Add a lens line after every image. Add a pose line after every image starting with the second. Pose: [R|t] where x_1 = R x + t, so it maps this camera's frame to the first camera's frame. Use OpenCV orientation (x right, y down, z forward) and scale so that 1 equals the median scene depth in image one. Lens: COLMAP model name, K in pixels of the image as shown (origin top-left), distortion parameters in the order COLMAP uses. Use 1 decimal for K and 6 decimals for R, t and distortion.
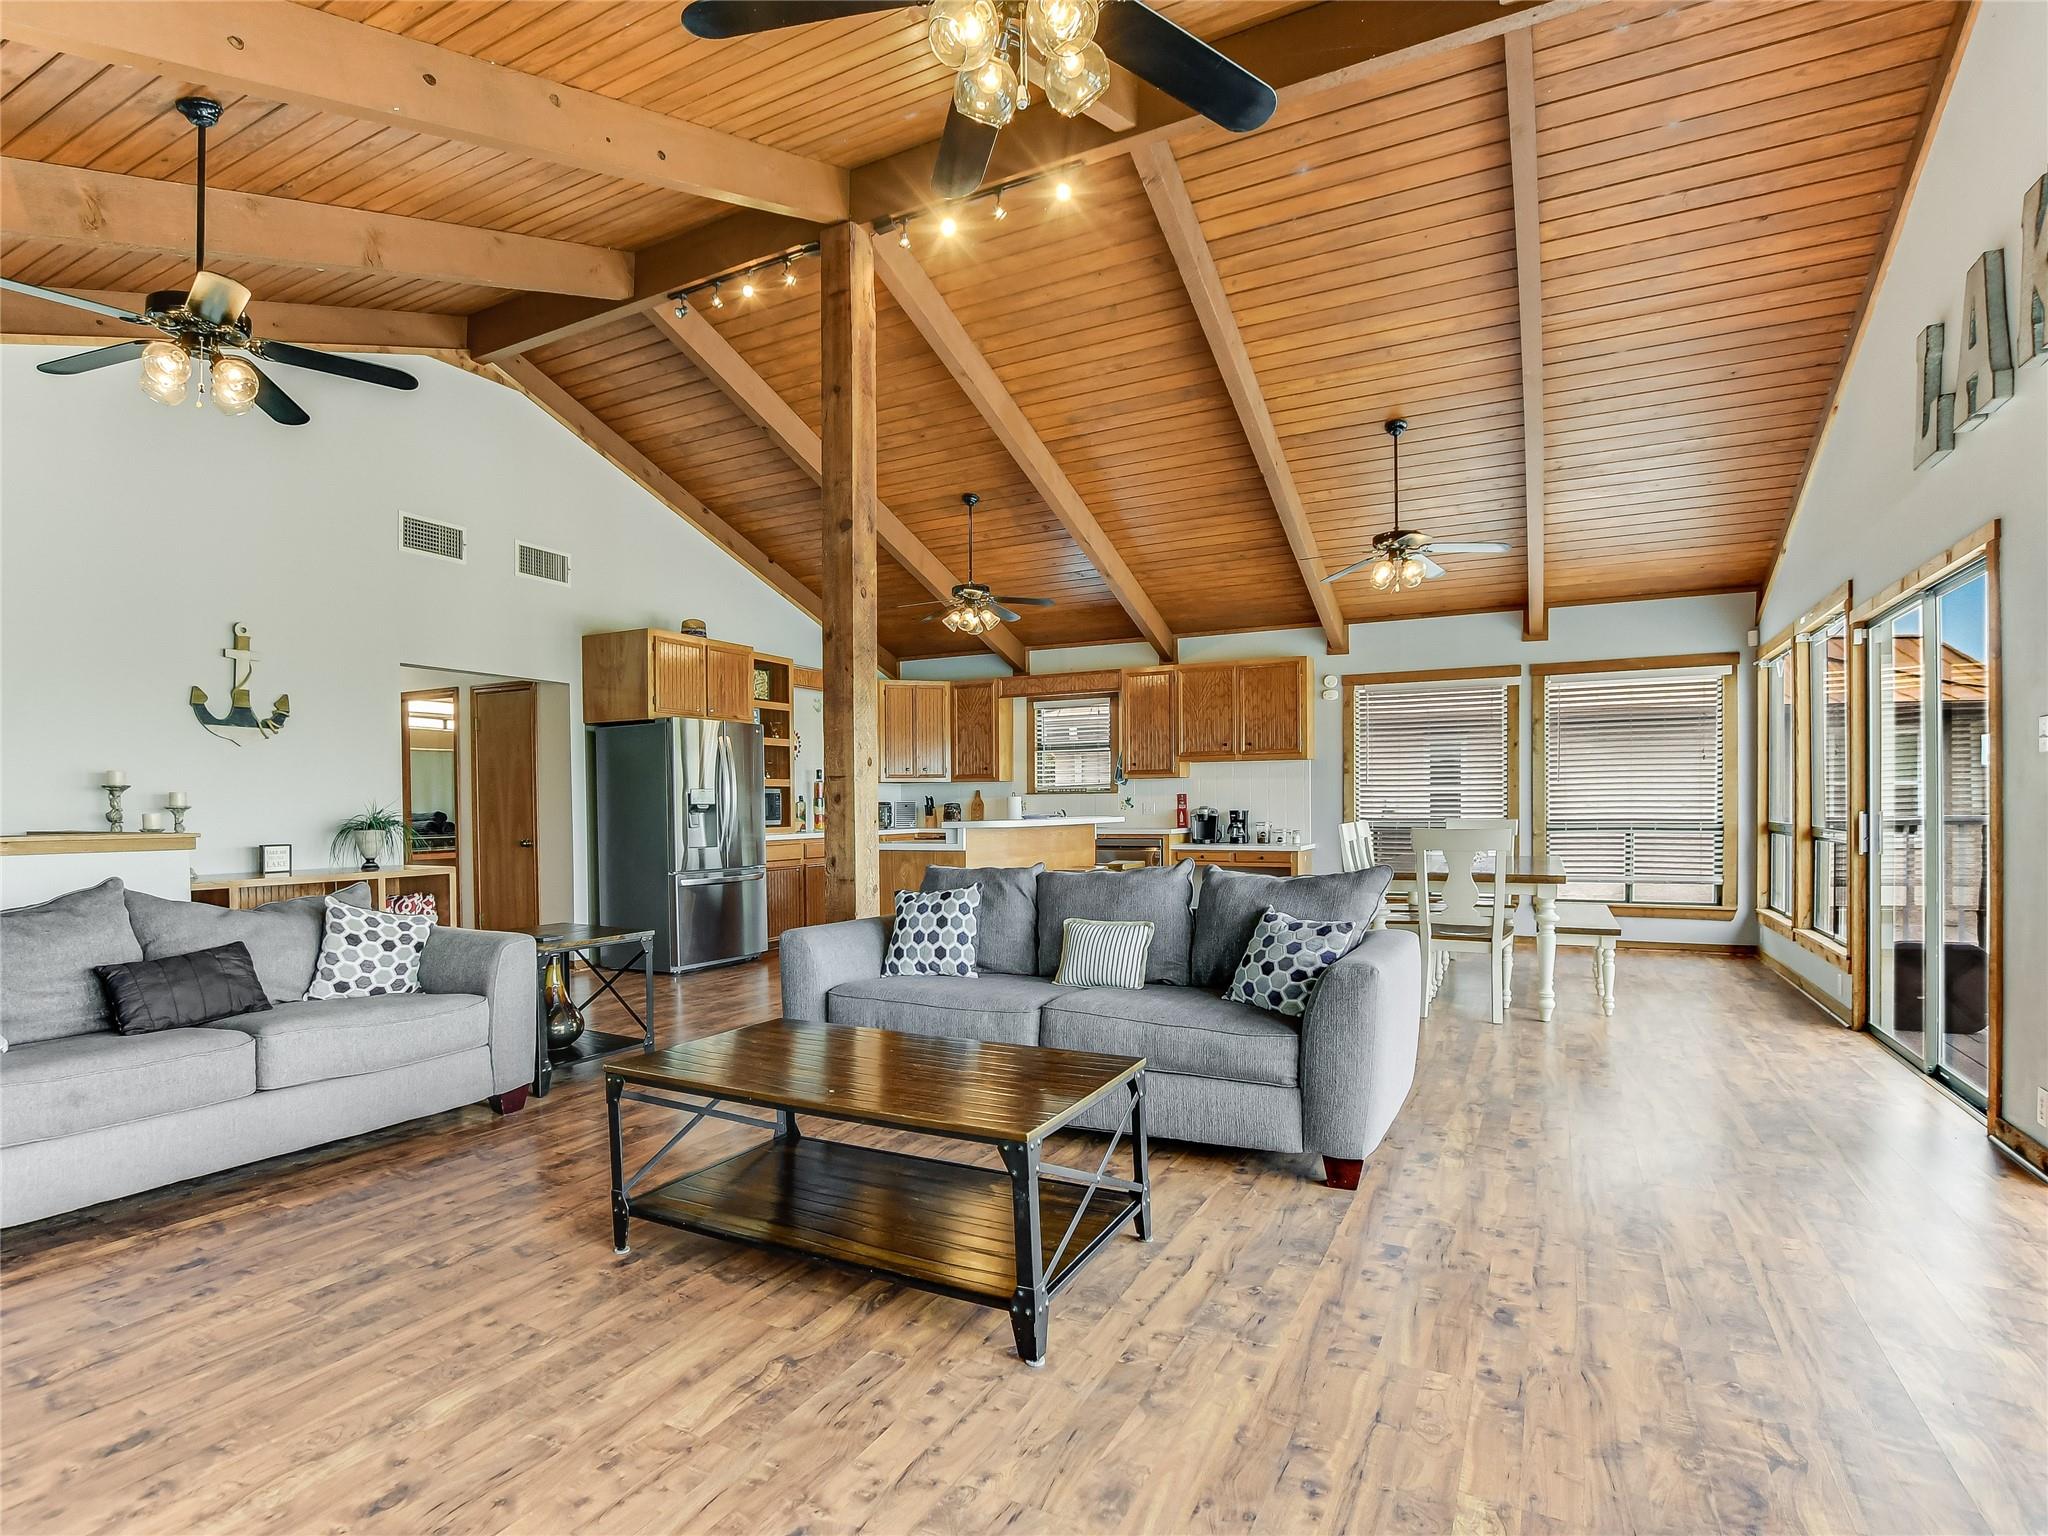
lens RADIAL K [[1019.5, 0, 1024.0], [0, 1019.5, 768.0], [0, 0, 1]] dist [0.001413, 0.000543]
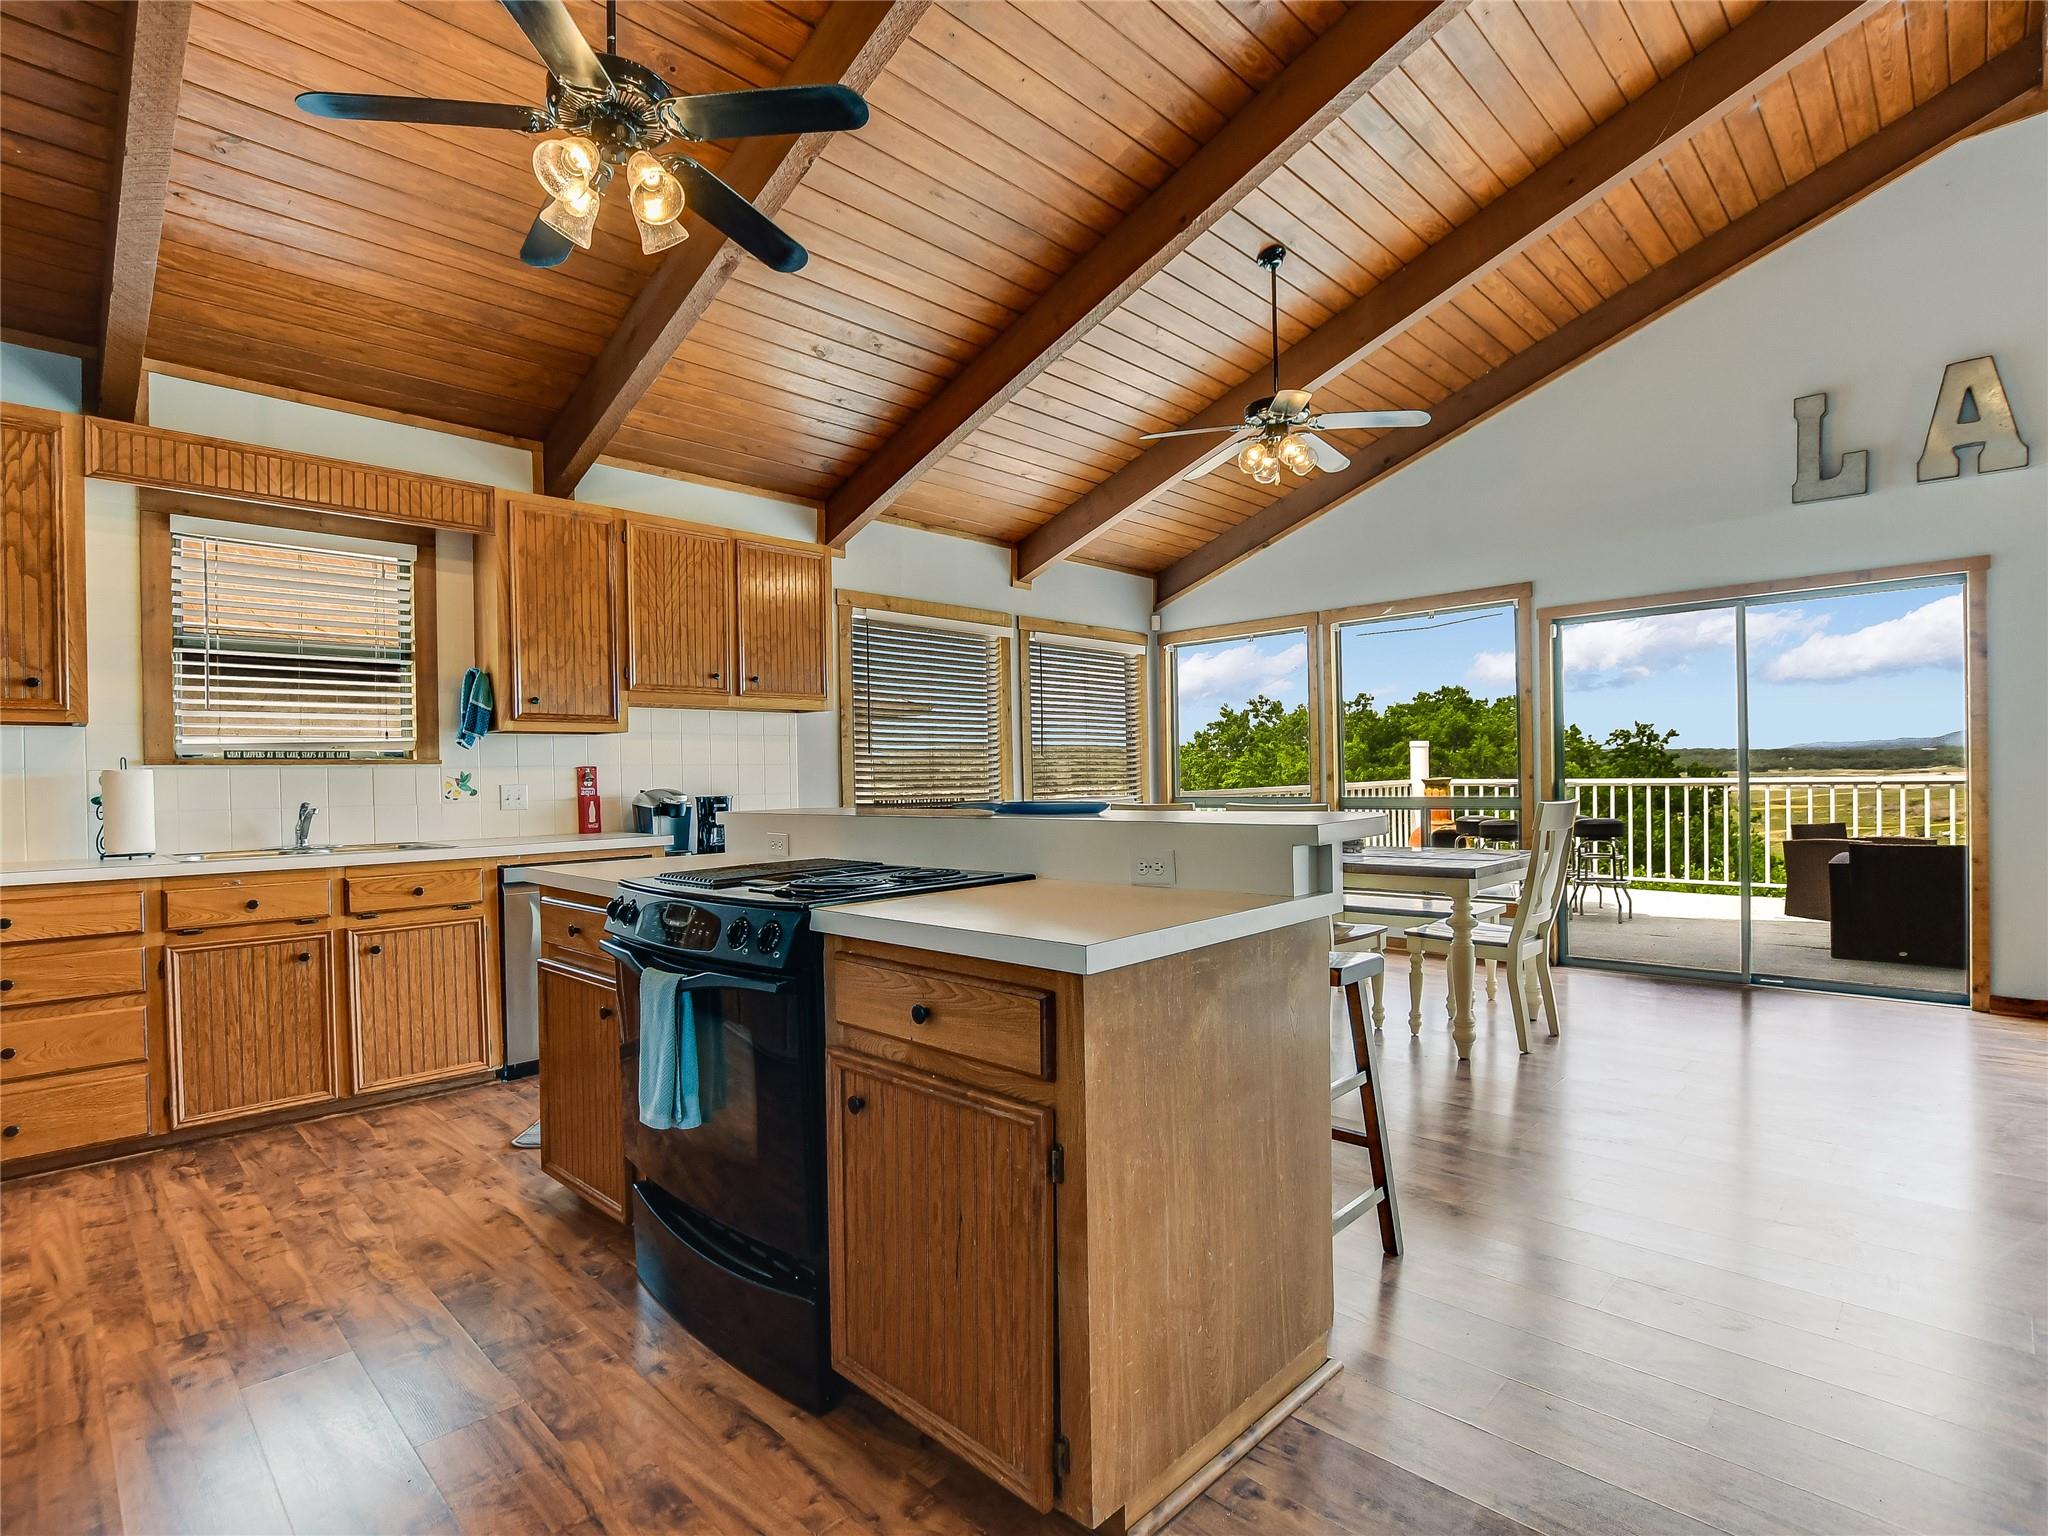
lens RADIAL K [[1010.7, 0, 1019.4], [0, 1010.7, 788.2], [0, 0, 1]] dist [-0.014934, -0.000154]
pose [[0.289870, -0.009787, 0.957016, -0.327504], [-0.023866, 0.999563, 0.017451, 0.028749], [-0.956768, -0.027899, 0.289510, 0.826484]]
